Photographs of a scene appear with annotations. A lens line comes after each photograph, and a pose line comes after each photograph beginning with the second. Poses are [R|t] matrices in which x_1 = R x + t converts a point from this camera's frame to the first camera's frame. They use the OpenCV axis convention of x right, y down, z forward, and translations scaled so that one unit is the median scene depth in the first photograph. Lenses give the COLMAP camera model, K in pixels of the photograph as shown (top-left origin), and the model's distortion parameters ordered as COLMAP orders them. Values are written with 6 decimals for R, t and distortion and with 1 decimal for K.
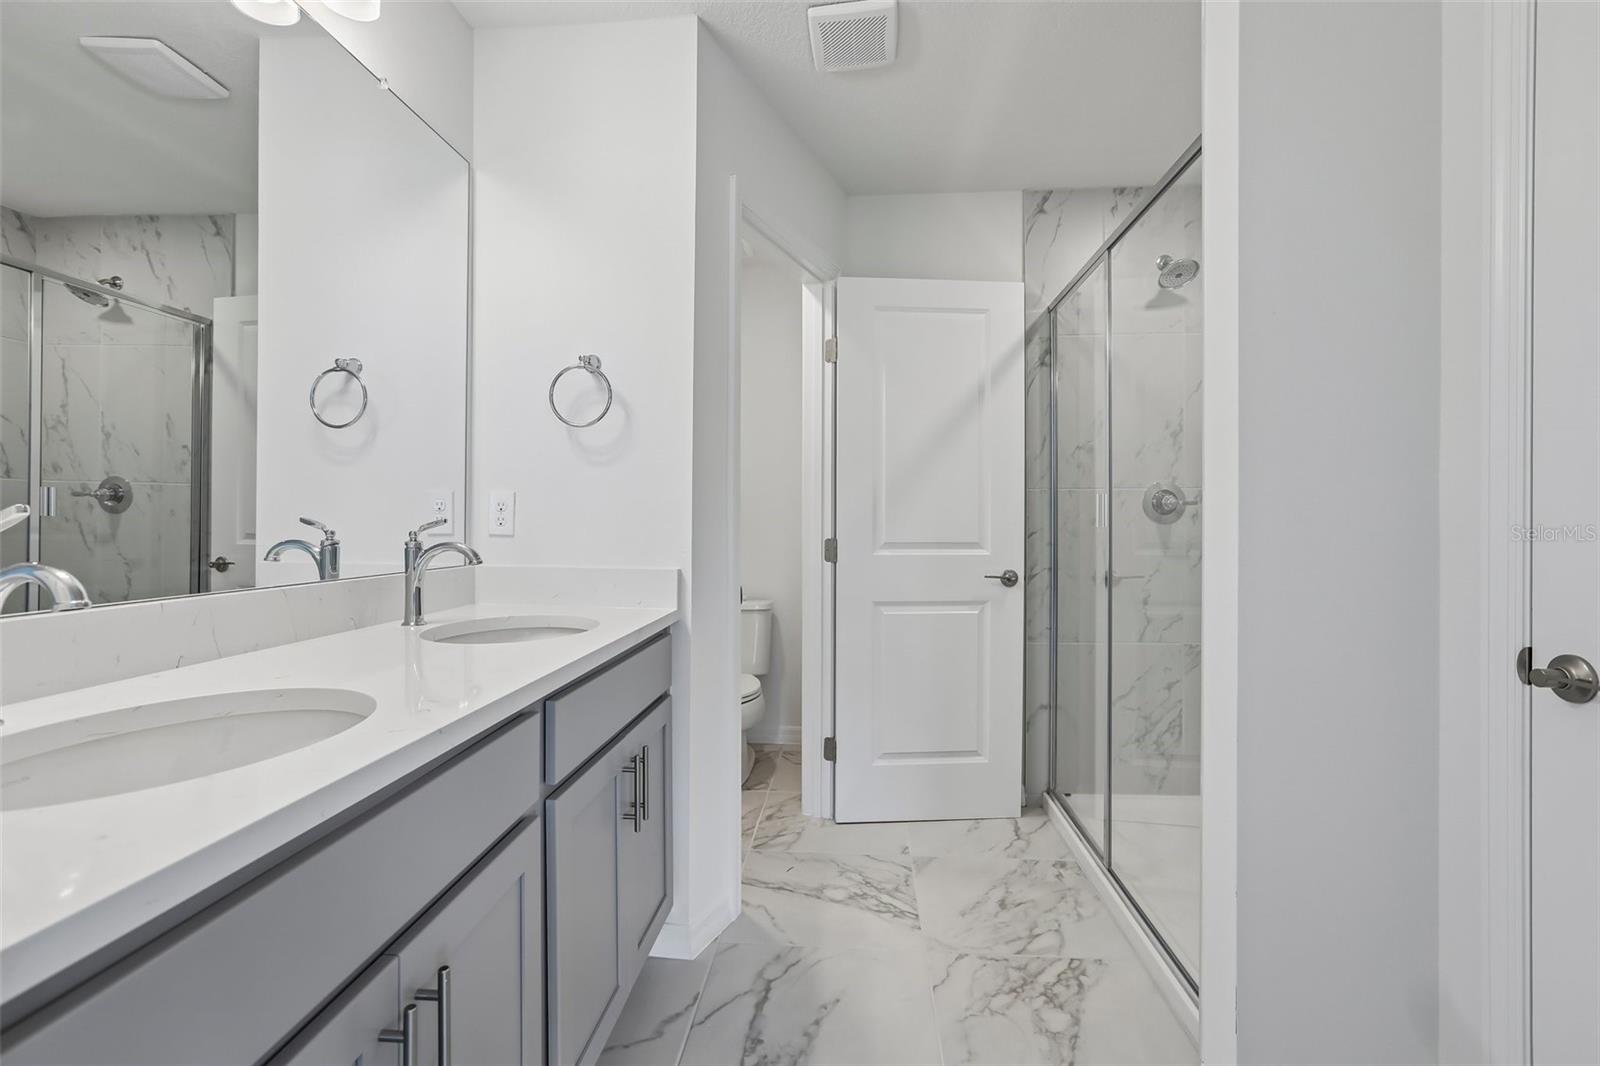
lens RADIAL K [[730.1, 0, 801.2], [0, 730.1, 536.3], [0, 0, 1]] dist [-0.021080, 0.010518]
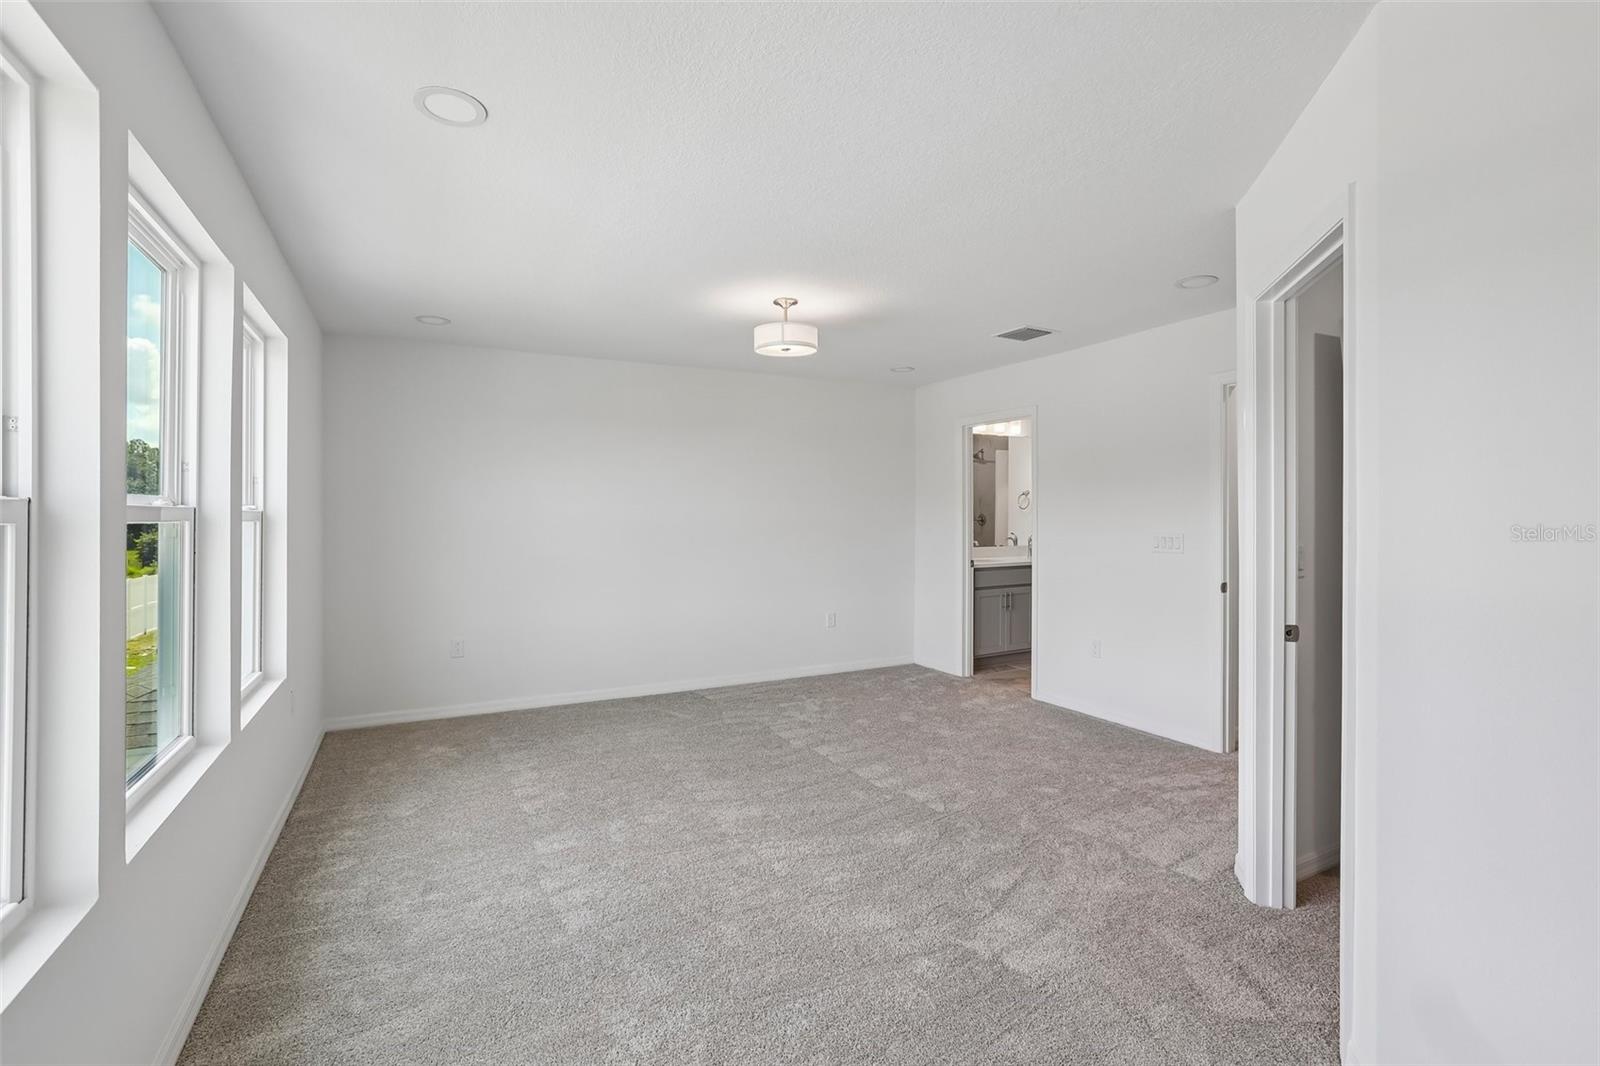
lens RADIAL K [[730.1, 0, 800.4], [0, 730.1, 524.5], [0, 0, 1]] dist [-0.021080, 0.010518]
pose [[0.535537, 0.004270, -0.844501, 2.580578], [-0.000454, 0.999989, 0.004769, -0.102480], [0.844512, -0.002171, 0.535533, -2.699690]]
